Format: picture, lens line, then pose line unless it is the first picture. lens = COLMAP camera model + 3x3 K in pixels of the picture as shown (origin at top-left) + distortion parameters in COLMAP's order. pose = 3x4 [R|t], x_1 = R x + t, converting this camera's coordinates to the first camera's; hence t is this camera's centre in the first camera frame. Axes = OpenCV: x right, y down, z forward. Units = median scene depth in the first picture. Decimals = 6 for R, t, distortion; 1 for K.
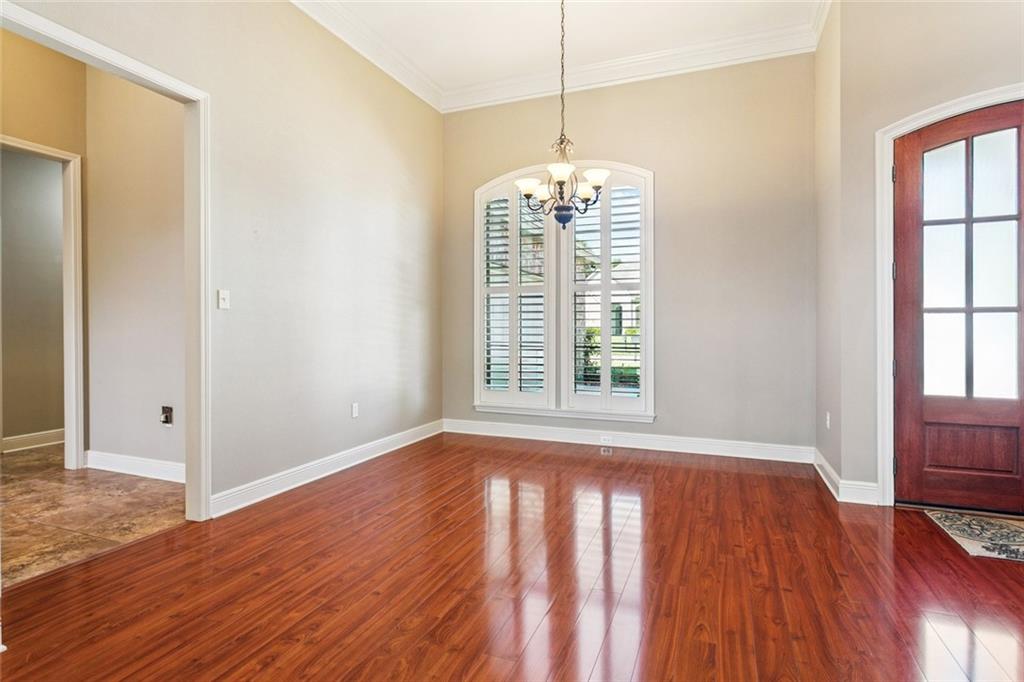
lens RADIAL K [[529.5, 0, 510.6], [0, 529.5, 331.9], [0, 0, 1]] dist [-0.001335, 0.002976]
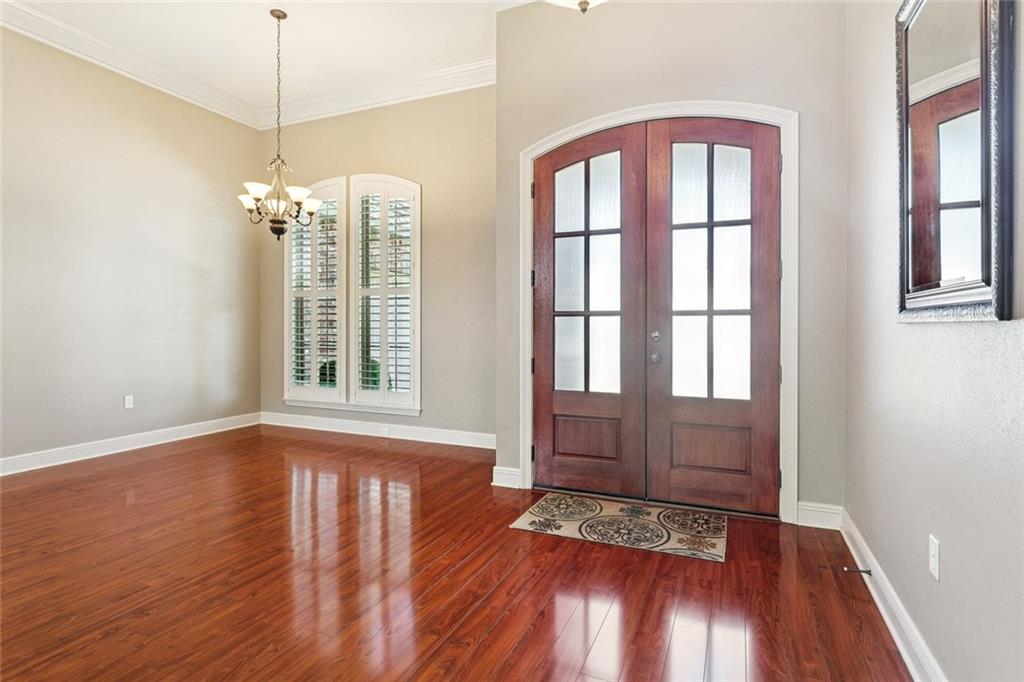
lens RADIAL K [[529.5, 0, 513.0], [0, 529.5, 333.3], [0, 0, 1]] dist [-0.001335, 0.002976]
pose [[0.999433, 0.002283, -0.033604, 0.556076], [-0.002143, 0.999989, 0.004202, -0.003187], [0.033613, -0.004127, 0.999426, -0.088308]]
